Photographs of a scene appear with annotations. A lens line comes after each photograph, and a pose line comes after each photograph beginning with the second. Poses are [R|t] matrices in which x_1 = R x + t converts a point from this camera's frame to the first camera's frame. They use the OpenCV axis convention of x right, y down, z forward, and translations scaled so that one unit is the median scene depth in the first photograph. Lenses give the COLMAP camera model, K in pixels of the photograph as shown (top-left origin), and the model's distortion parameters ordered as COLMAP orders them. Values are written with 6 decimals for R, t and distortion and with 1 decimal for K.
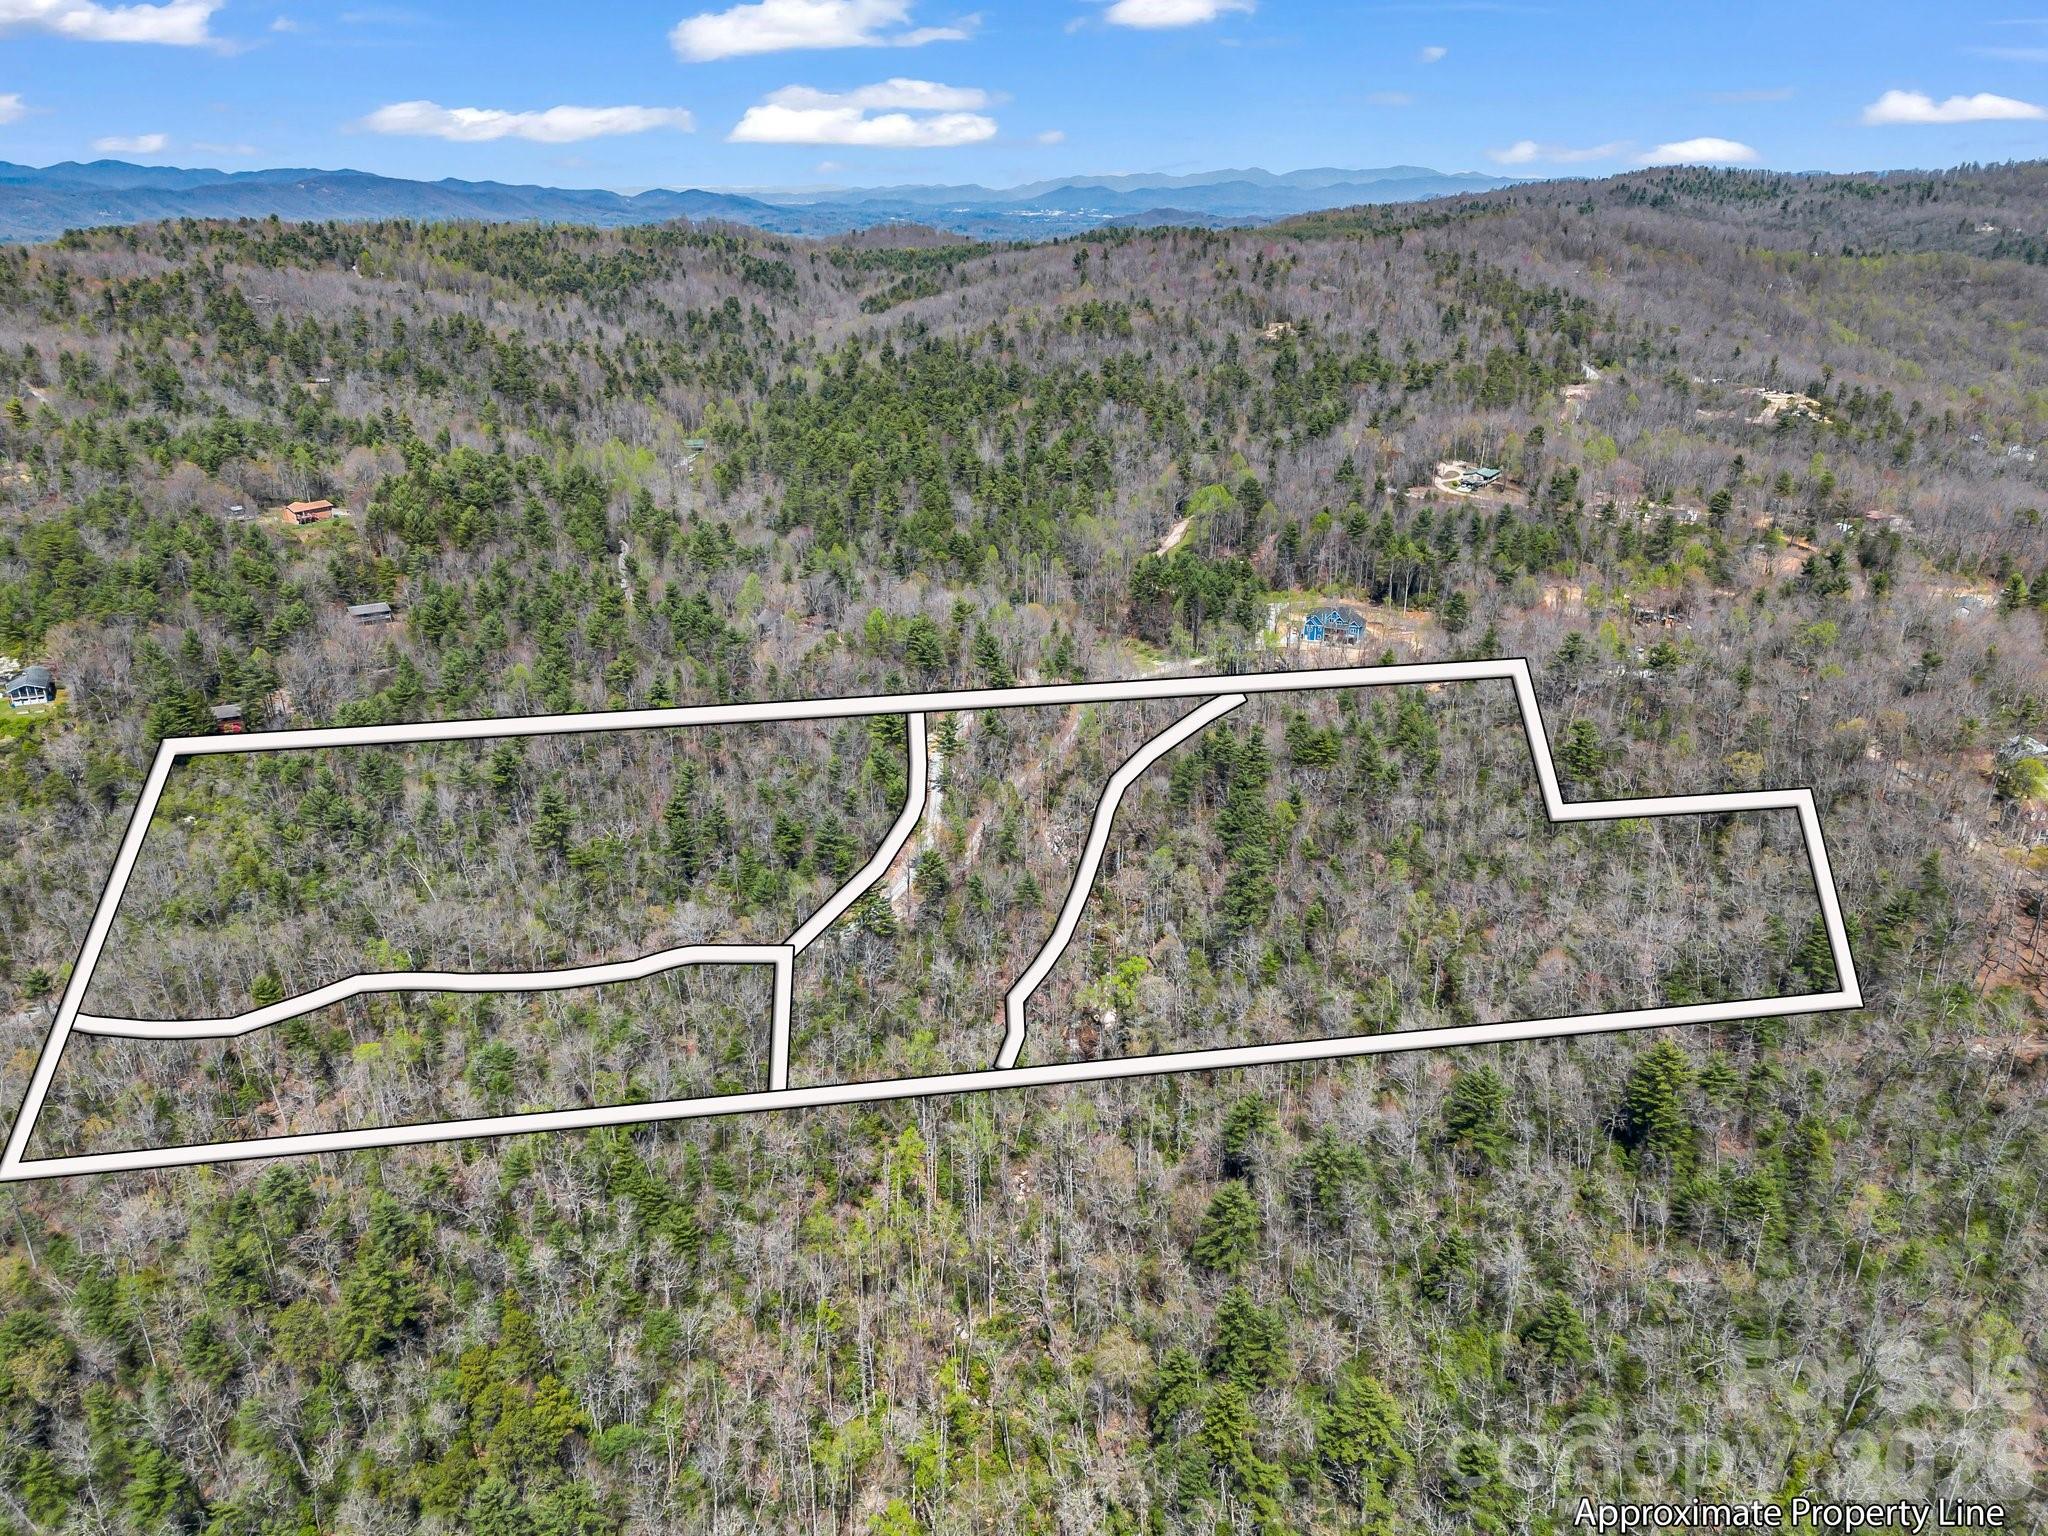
lens RADIAL K [[1449.5, 0, 1028.5], [0, 1449.5, 773.1], [0, 0, 1]] dist [0.059161, -0.049222]
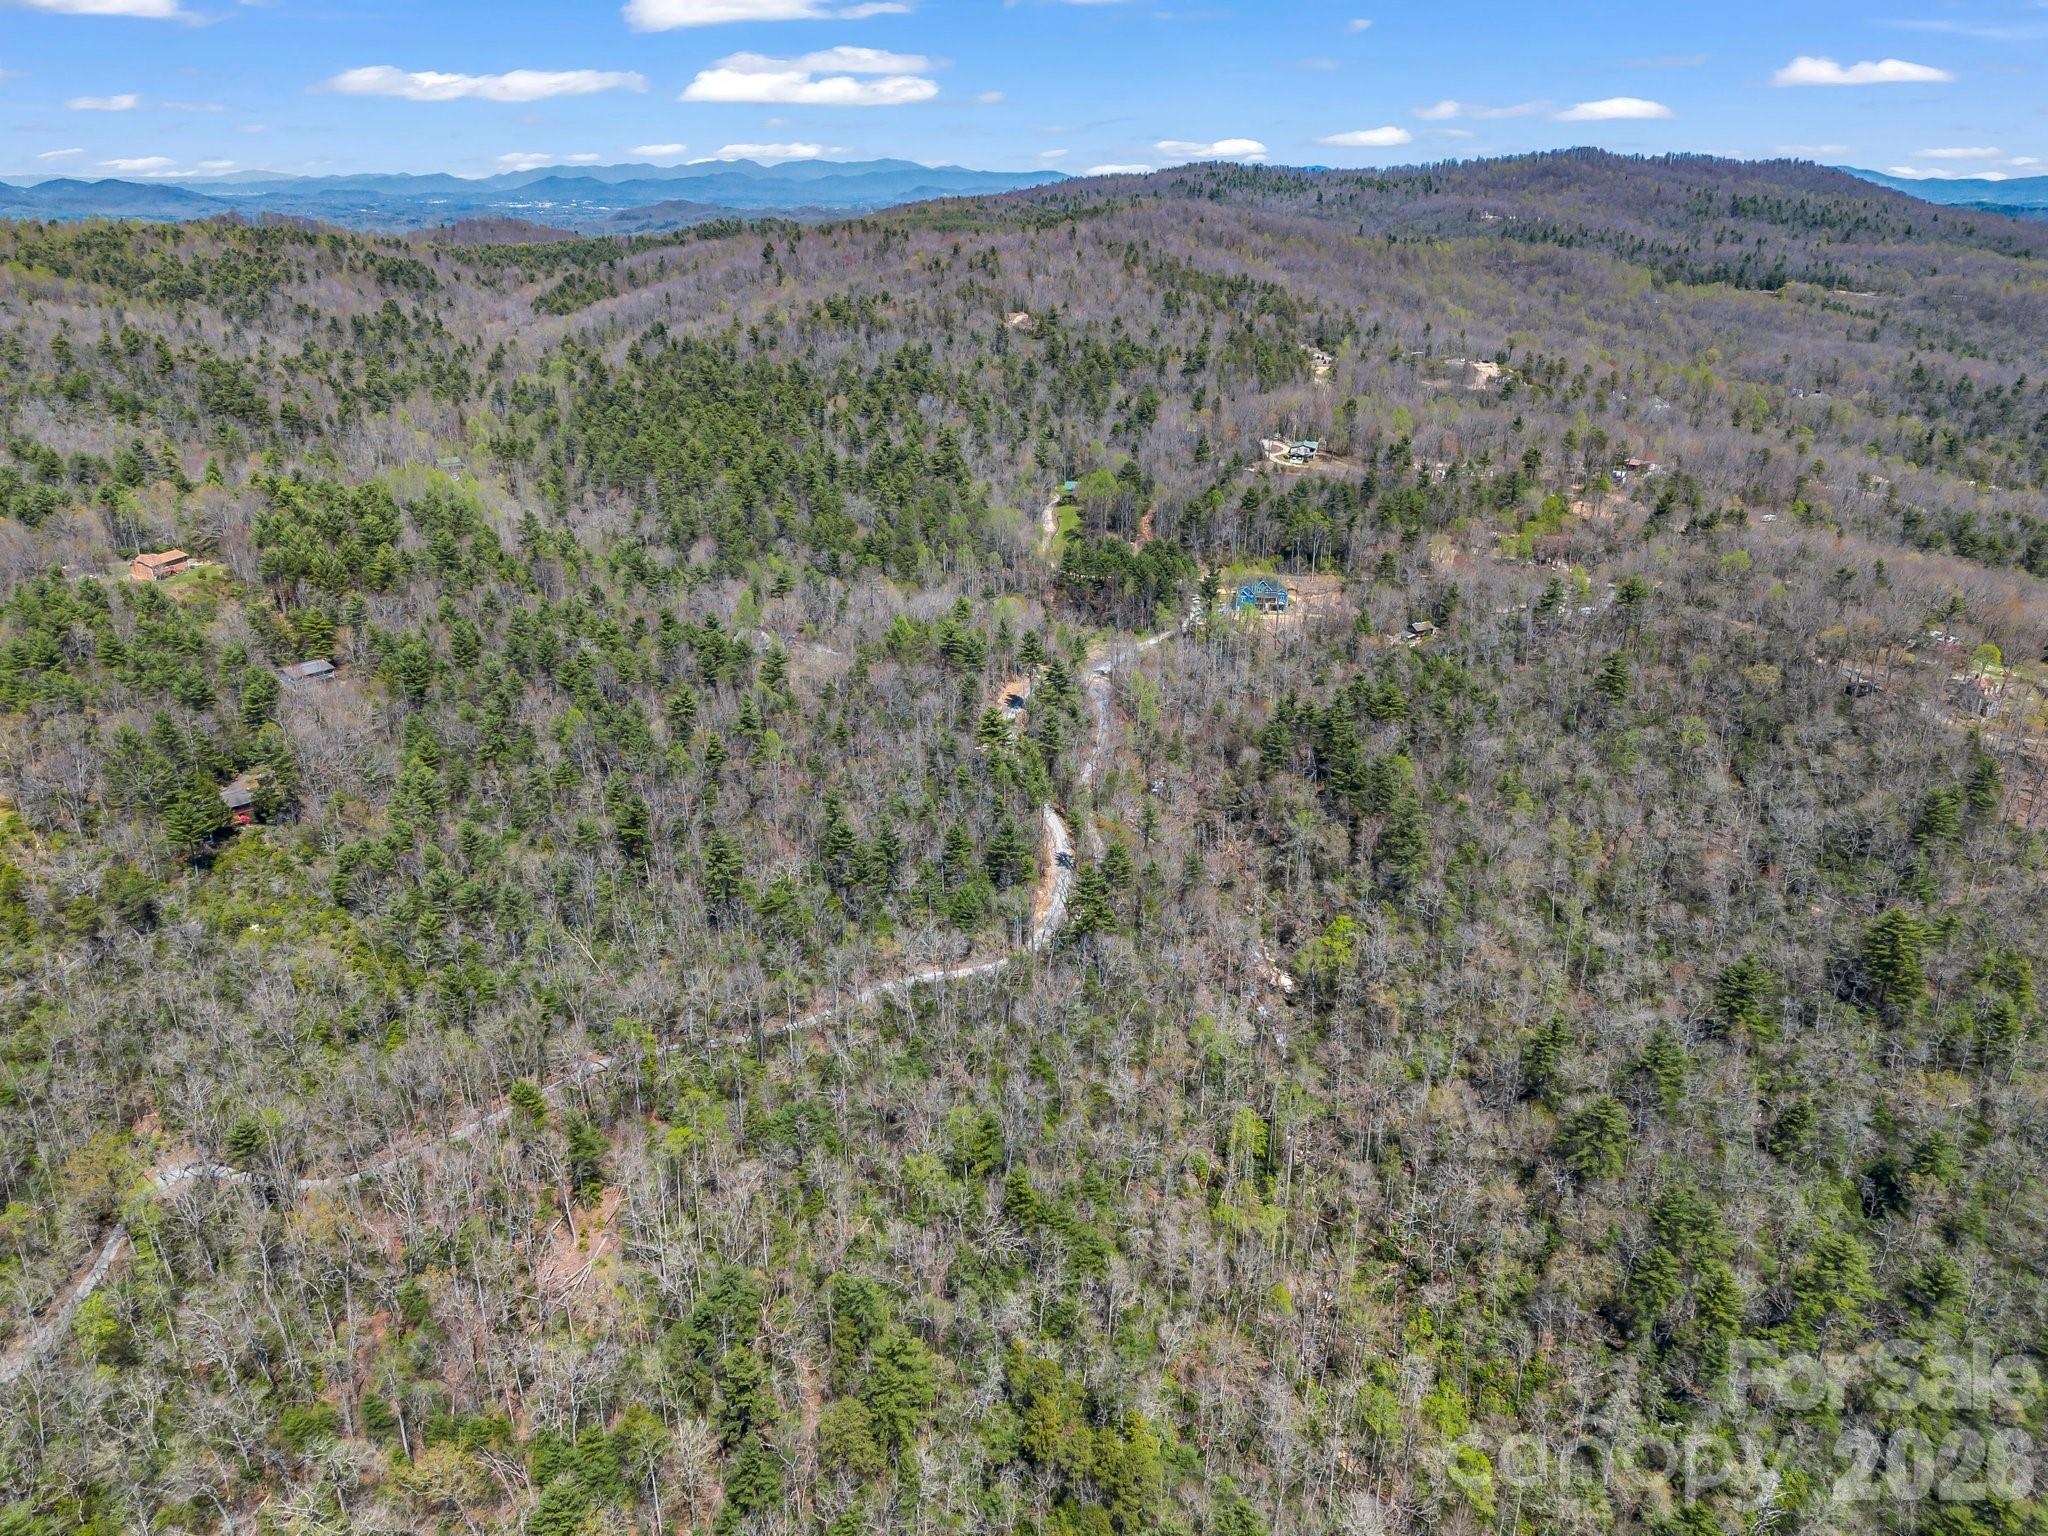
lens RADIAL K [[1449.5, 0, 1028.5], [0, 1449.5, 773.1], [0, 0, 1]] dist [0.059161, -0.049222]
pose [[0.948487, -0.121715, 0.292503, -0.195136], [0.120289, 0.992474, 0.022928, -0.011905], [-0.293092, 0.013438, 0.955990, 0.026224]]
